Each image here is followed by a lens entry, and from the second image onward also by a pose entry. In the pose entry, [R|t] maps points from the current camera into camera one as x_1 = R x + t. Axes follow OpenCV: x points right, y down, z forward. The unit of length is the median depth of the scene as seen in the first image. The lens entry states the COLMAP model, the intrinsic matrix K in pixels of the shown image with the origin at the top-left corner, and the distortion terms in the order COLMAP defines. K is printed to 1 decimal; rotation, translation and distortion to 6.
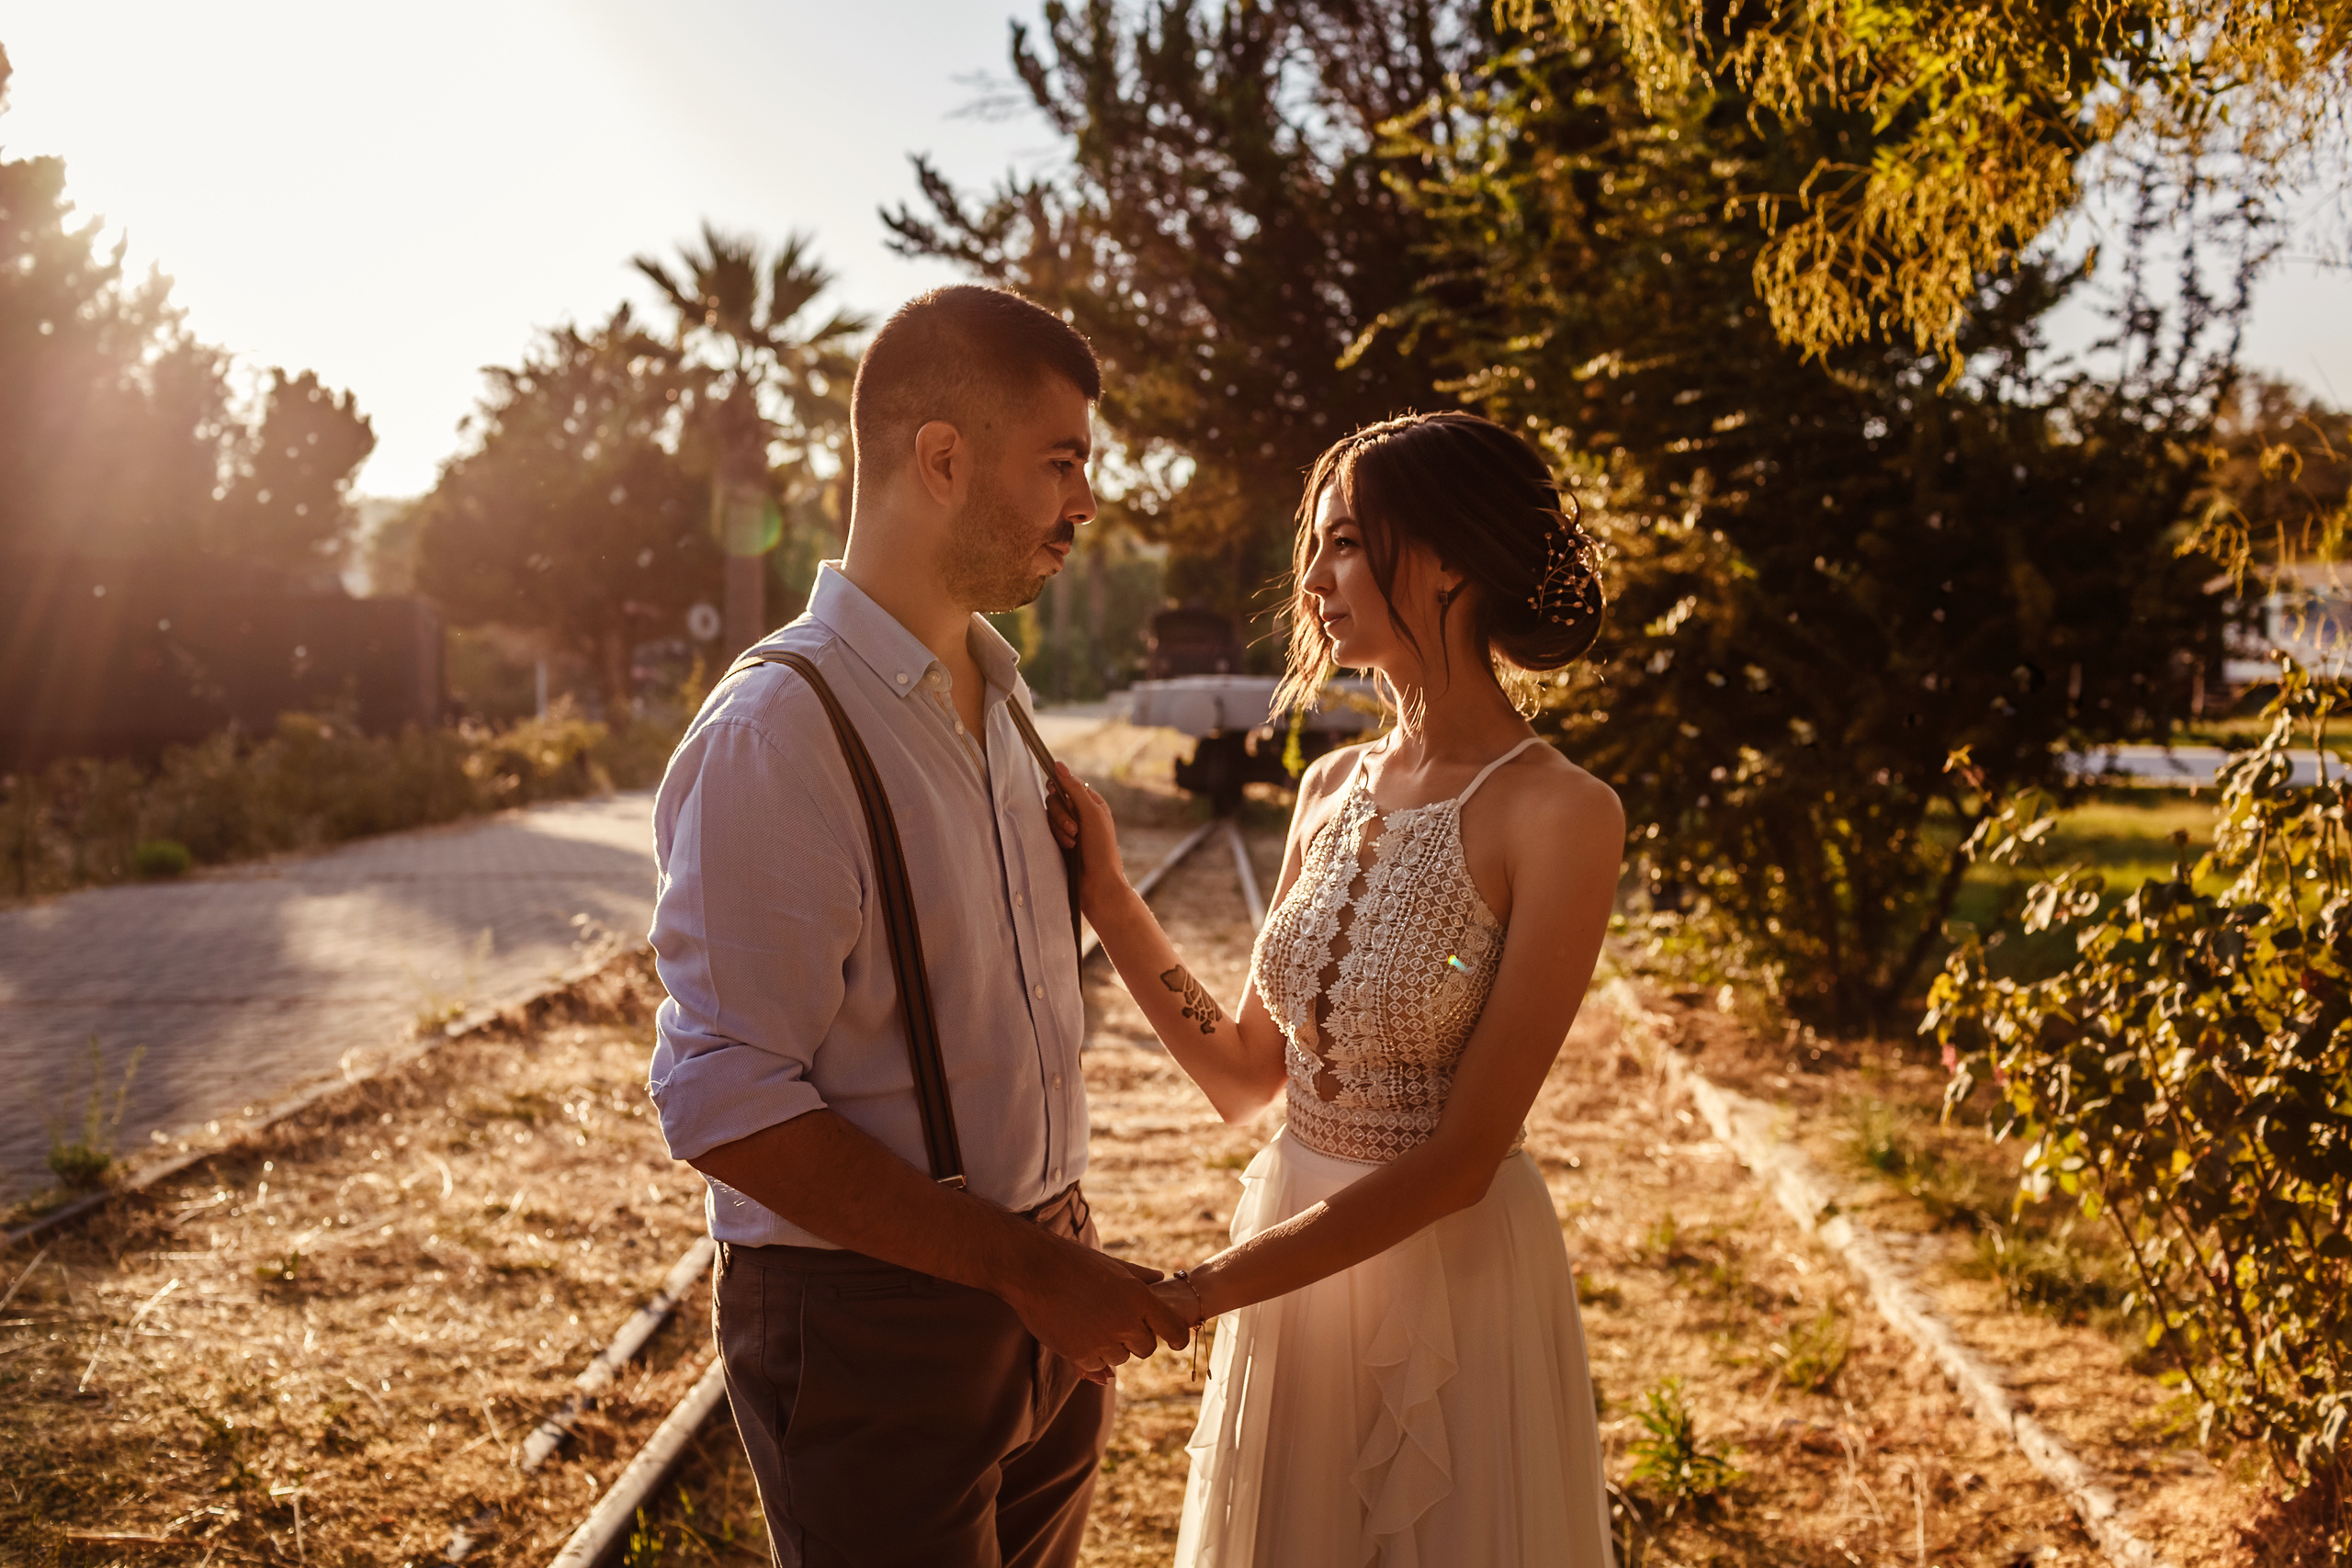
lens RADIAL K [[2349.0, 0, 1176.0], [0, 2349.0, 784.0], [0, 0, 1]] dist [-0.048692, -0.006987]
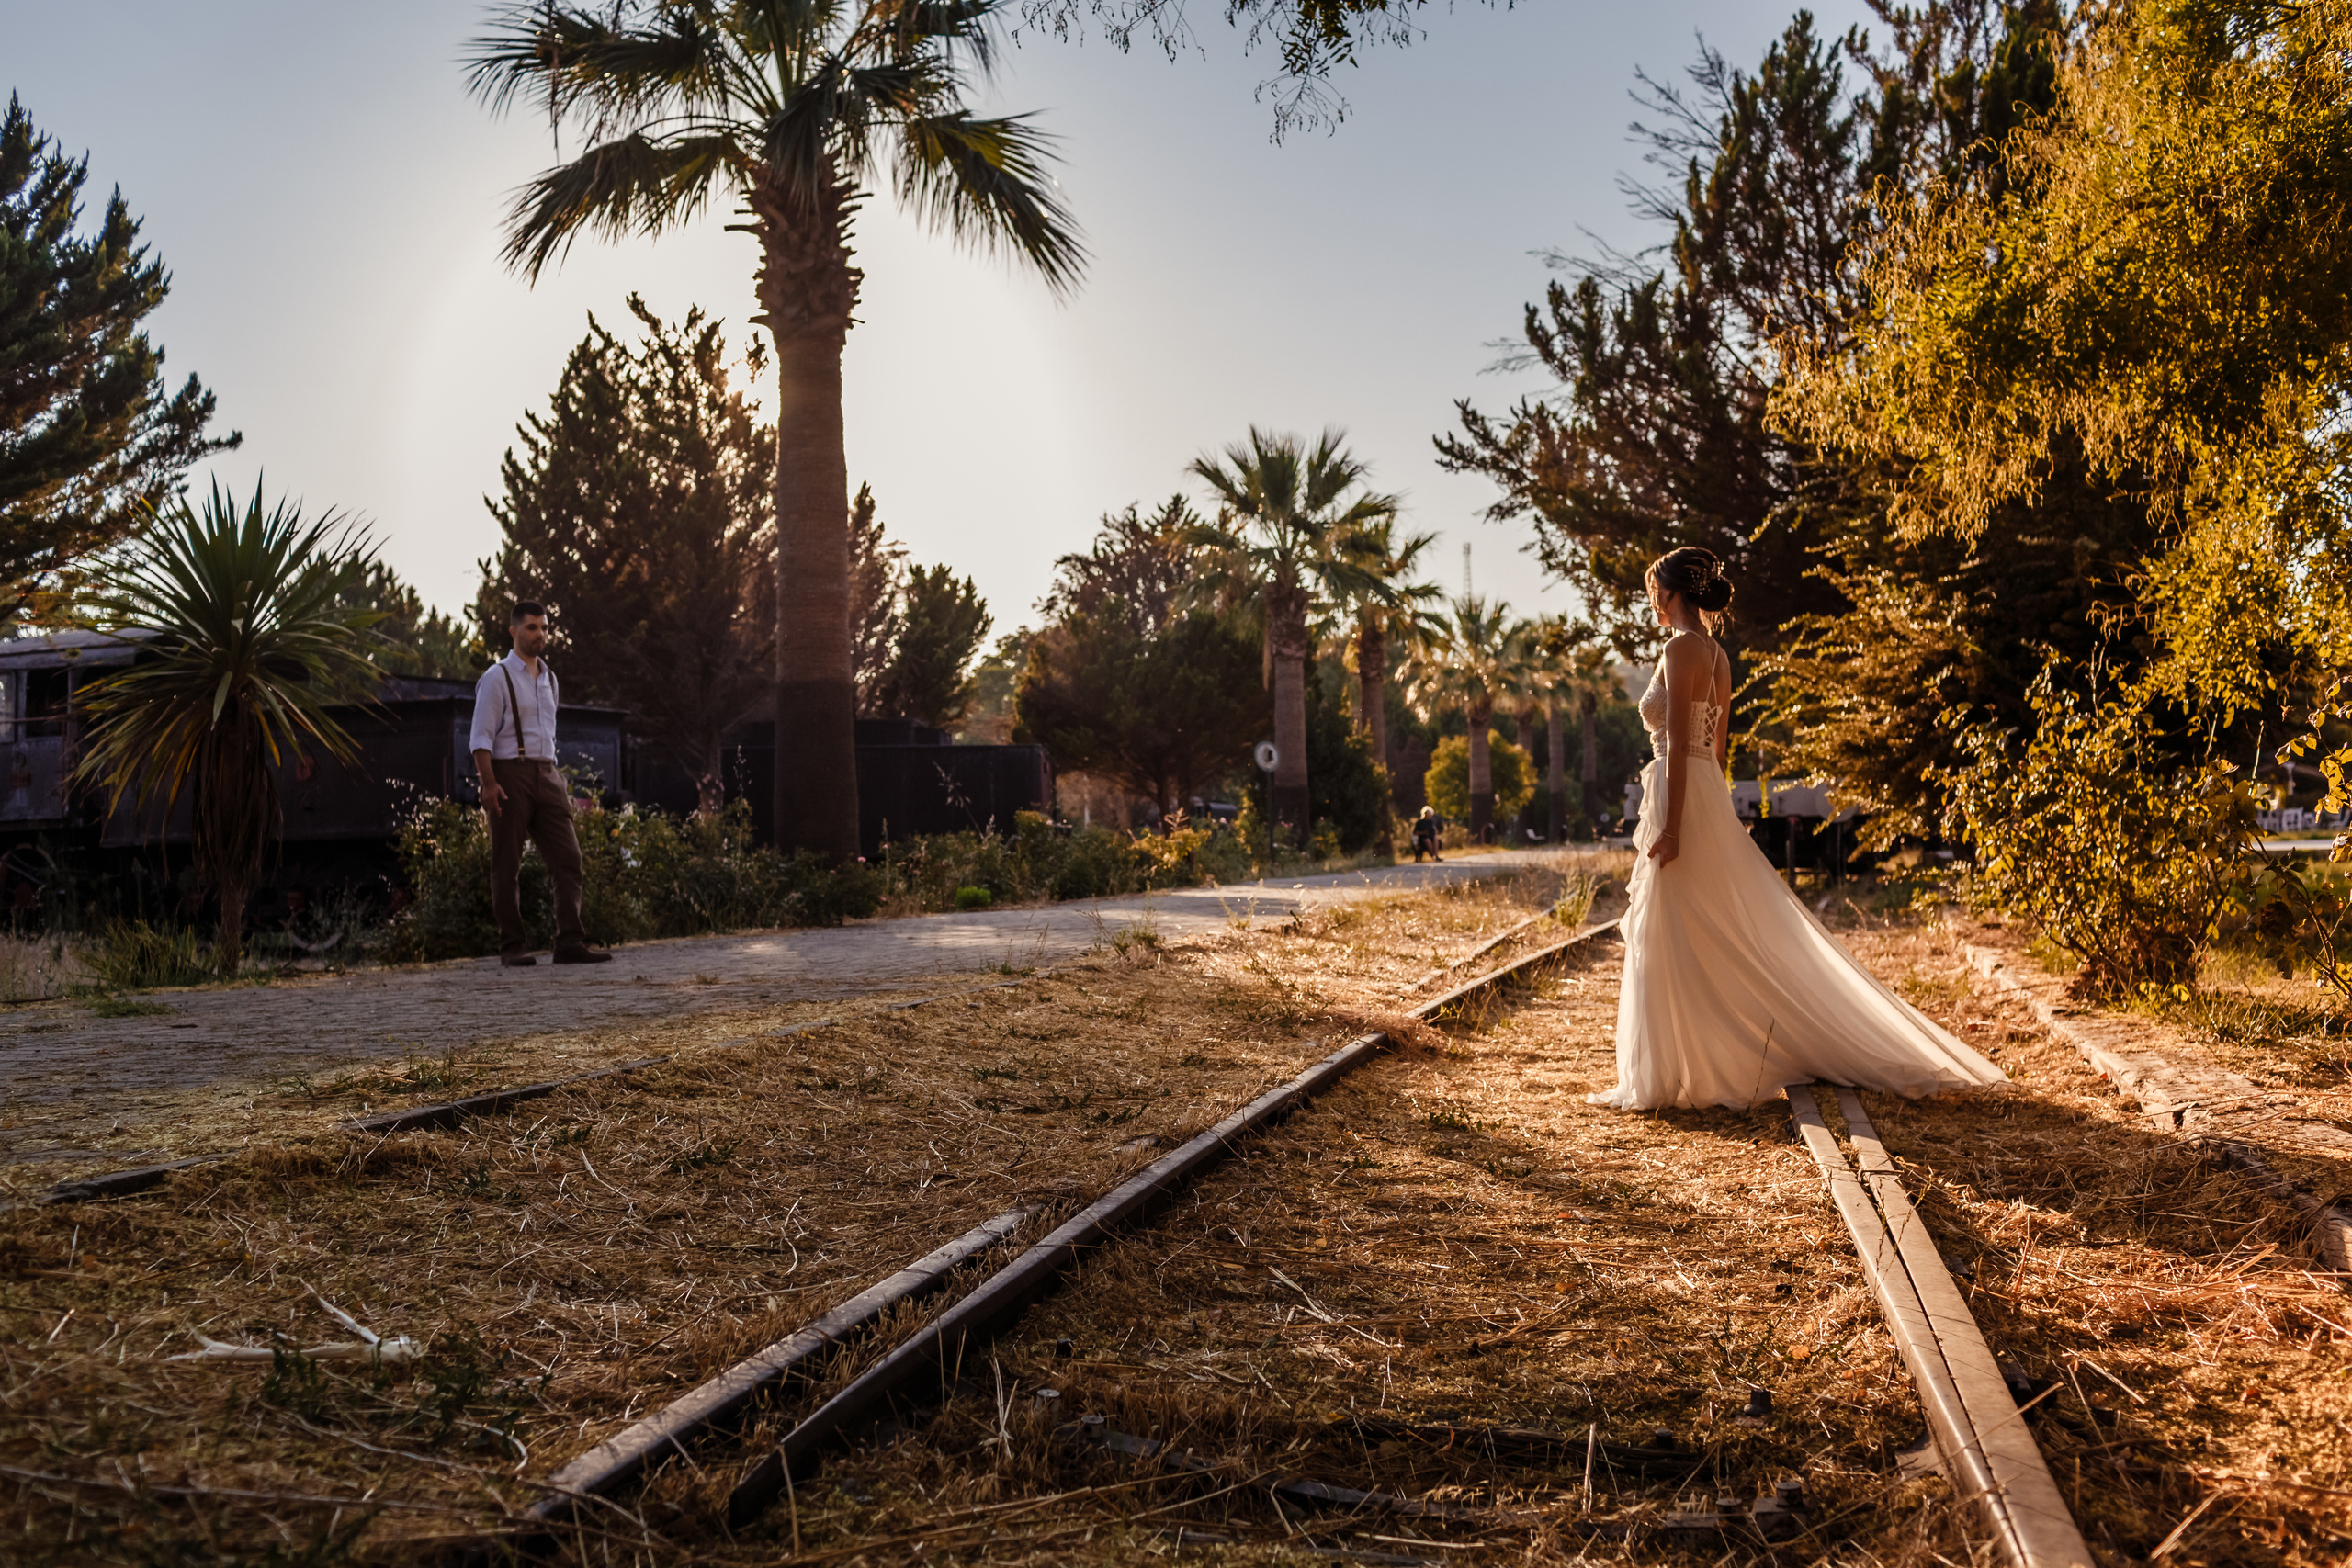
lens RADIAL K [[2317.0, 0, 1176.0], [0, 2317.0, 784.0], [0, 0, 1]] dist [0.002030, -0.003203]
pose [[0.977822, -0.027788, -0.207584, 0.006208], [0.013515, 0.997465, -0.069861, 0.059038], [0.208999, 0.065507, 0.975719, -0.386707]]
